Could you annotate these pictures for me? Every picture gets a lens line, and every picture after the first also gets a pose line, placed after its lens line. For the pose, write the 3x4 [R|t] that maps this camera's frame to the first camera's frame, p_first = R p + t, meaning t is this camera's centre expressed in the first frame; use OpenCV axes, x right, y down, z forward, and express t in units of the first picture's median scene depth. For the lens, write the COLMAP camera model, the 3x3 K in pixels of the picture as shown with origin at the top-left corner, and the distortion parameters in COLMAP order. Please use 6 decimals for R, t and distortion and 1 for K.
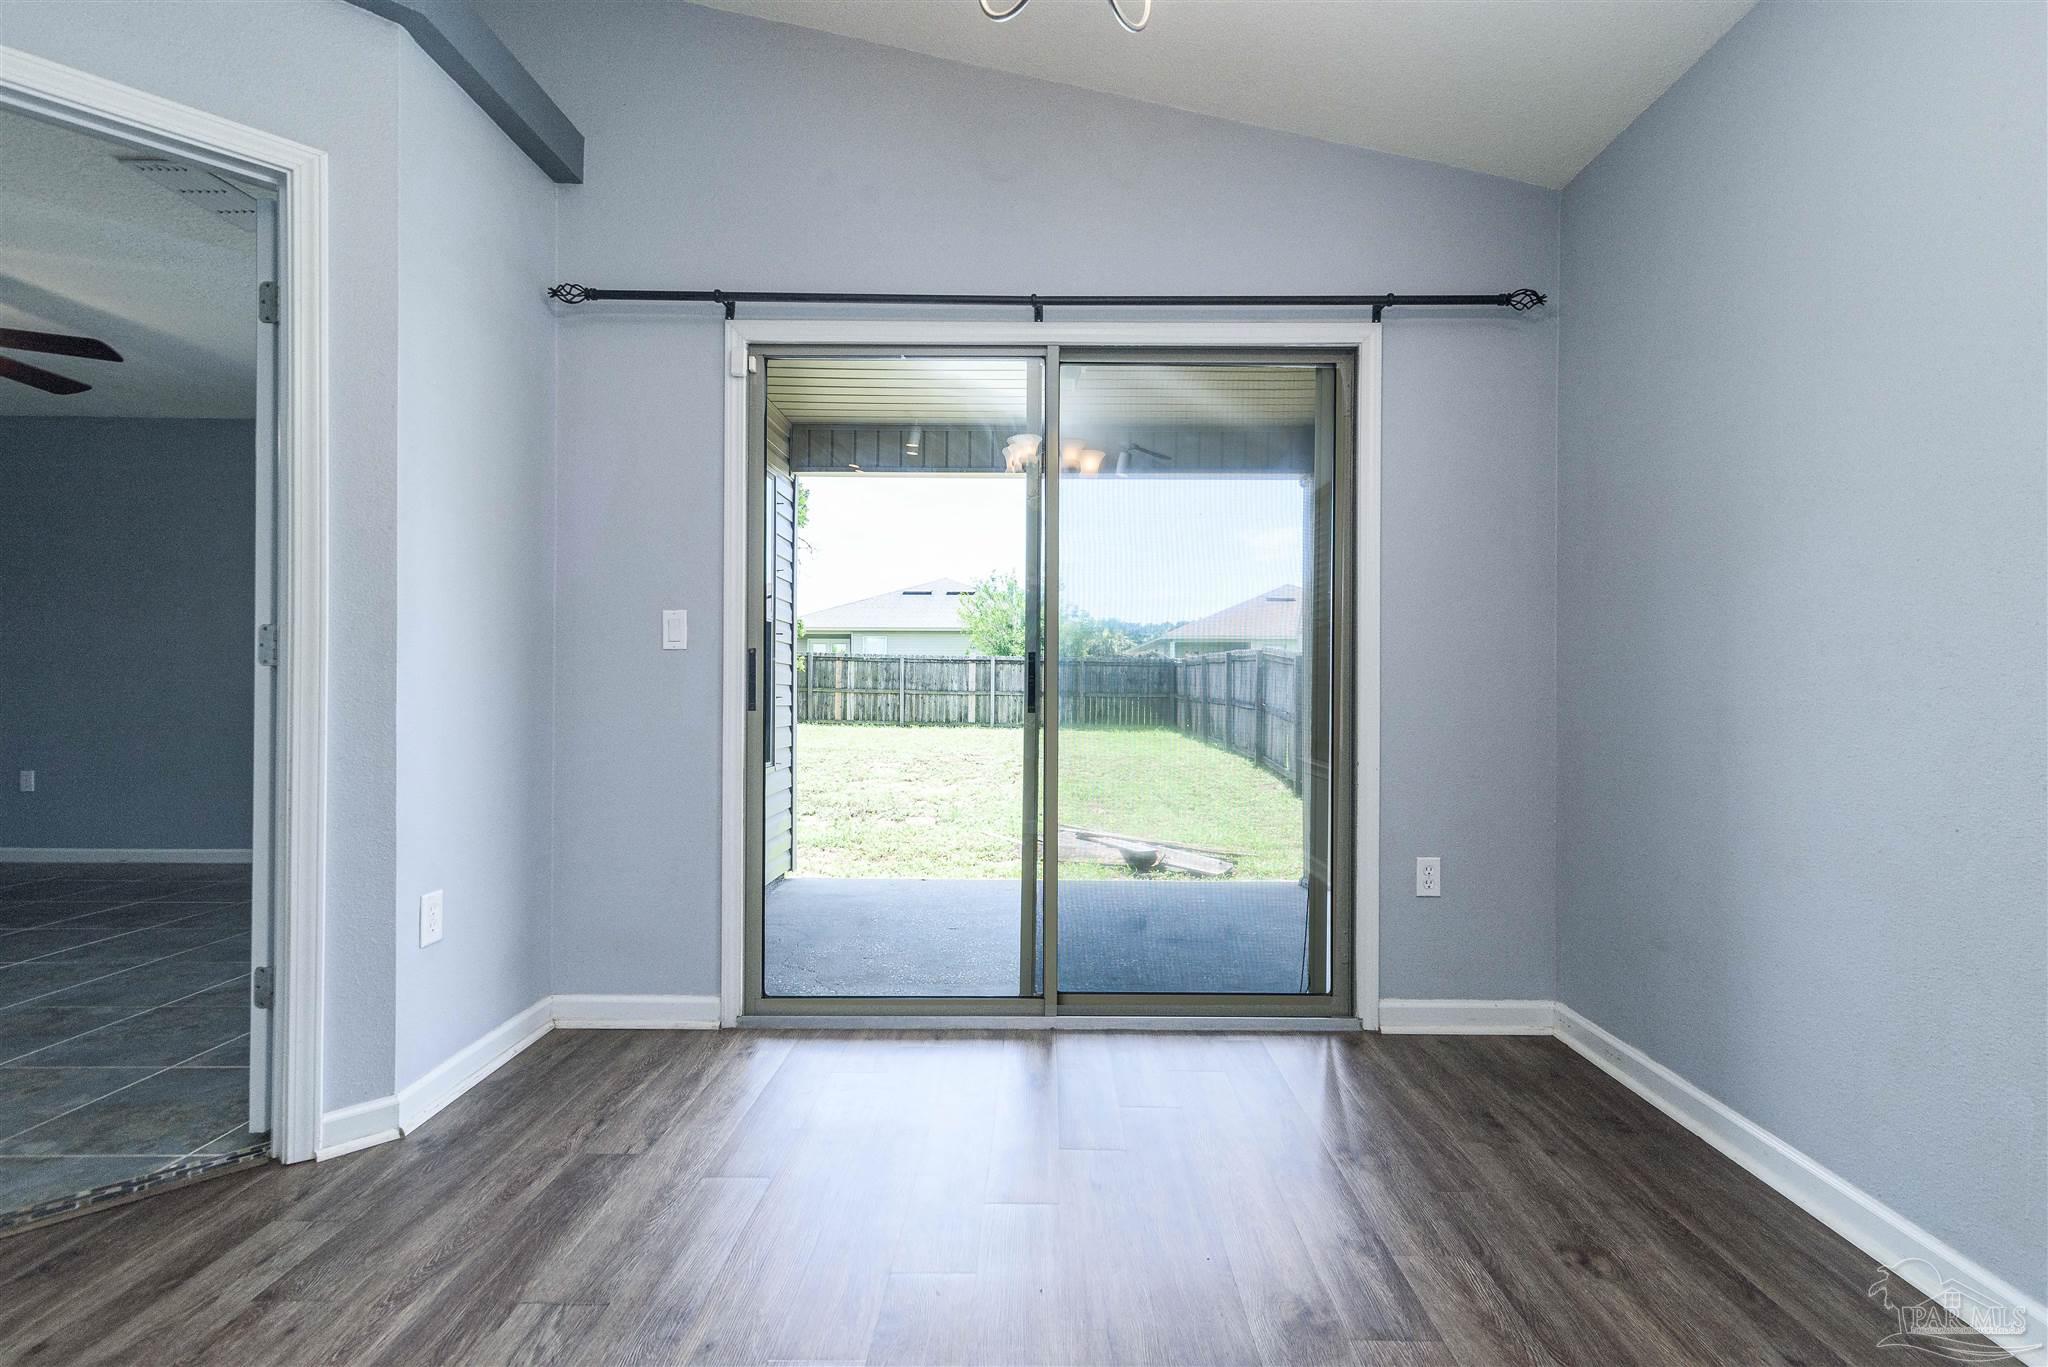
lens RADIAL K [[925.3, 0, 1050.3], [0, 925.3, 691.3], [0, 0, 1]] dist [0.010119, -0.000268]
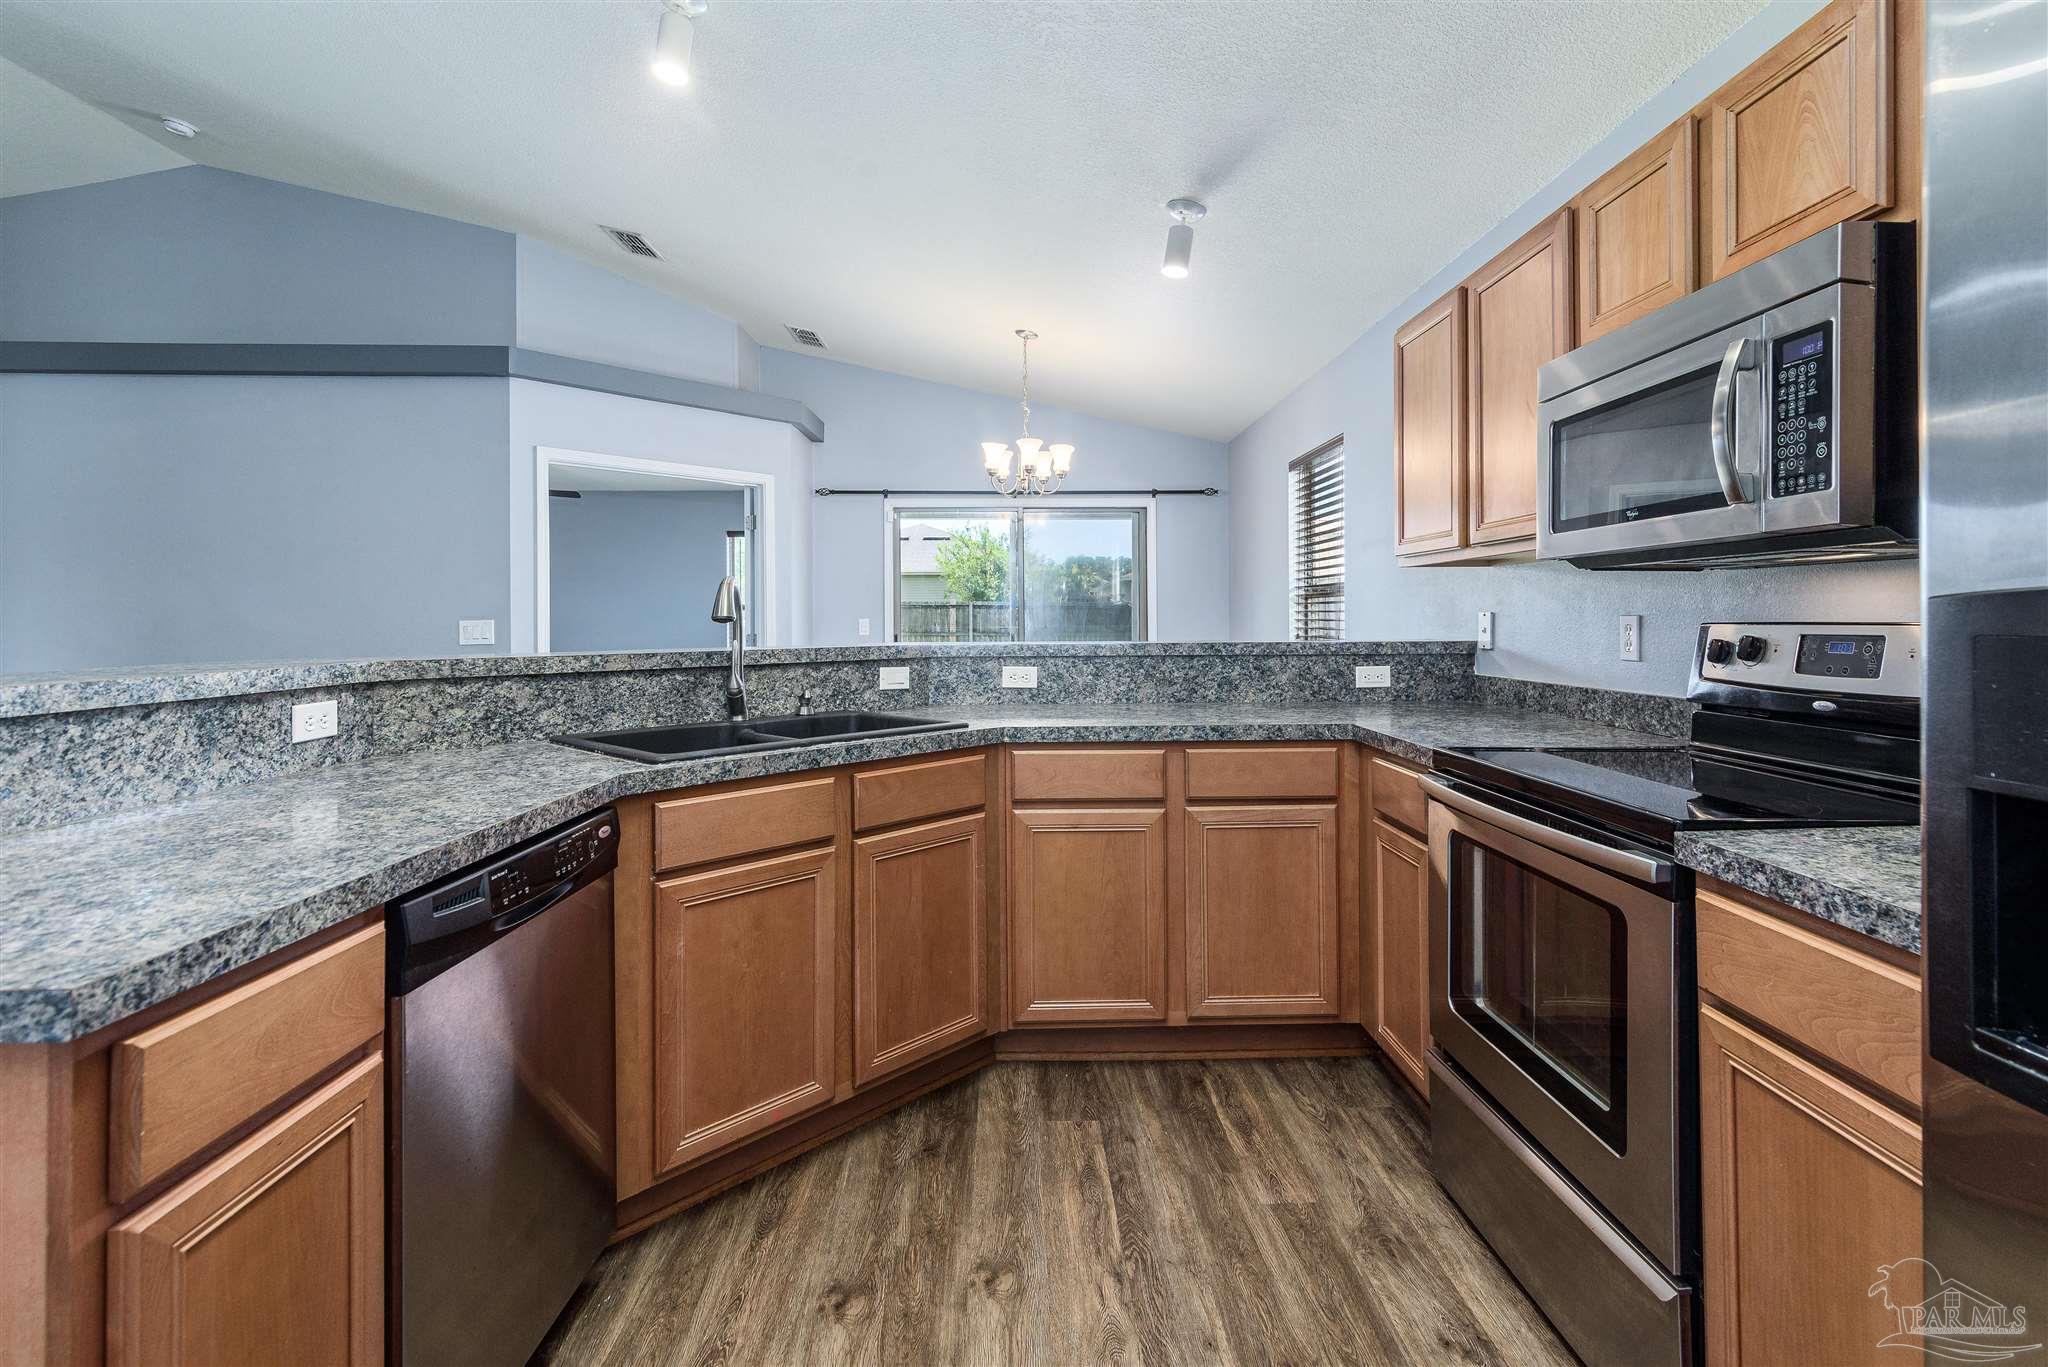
lens RADIAL K [[957.8, 0, 1054.8], [0, 957.8, 614.3], [0, 0, 1]] dist [0.009823, -0.000483]
pose [[0.999324, -0.010902, 0.035118, -0.000142], [0.011307, 0.999872, -0.011348, -0.064754], [-0.034989, 0.011738, 0.999319, -1.499067]]
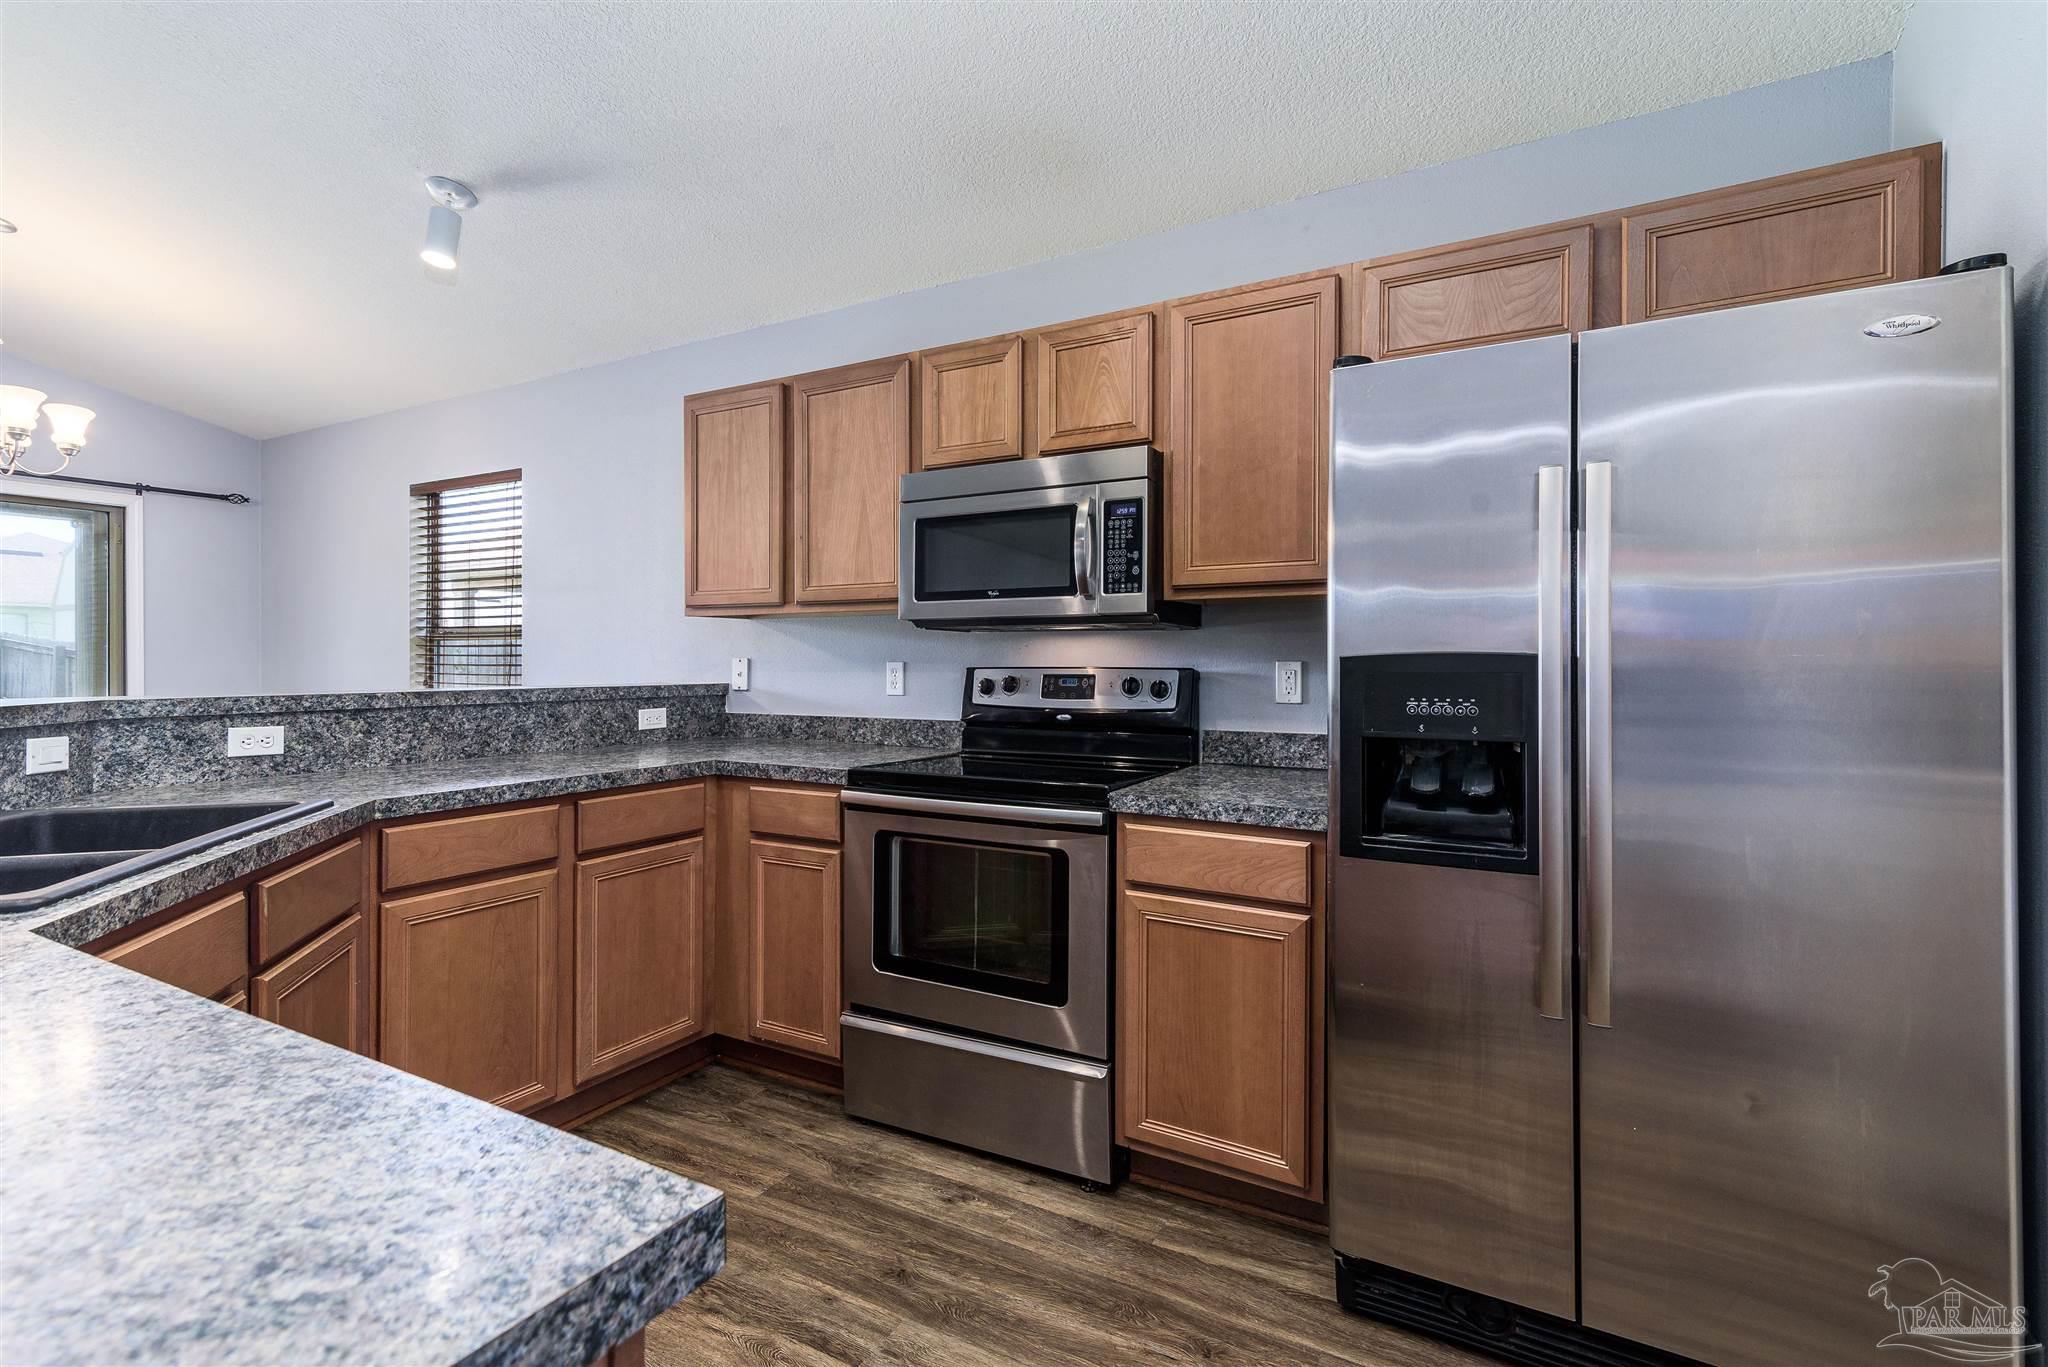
lens RADIAL K [[957.0, 0, 1012.0], [0, 957.0, 664.5], [0, 0, 1]] dist [0.015126, -0.000522]
pose [[0.503588, -0.009065, 0.863896, -0.406439], [0.008688, 0.999948, 0.005428, -0.069775], [-0.863900, 0.004772, 0.503641, -1.358485]]
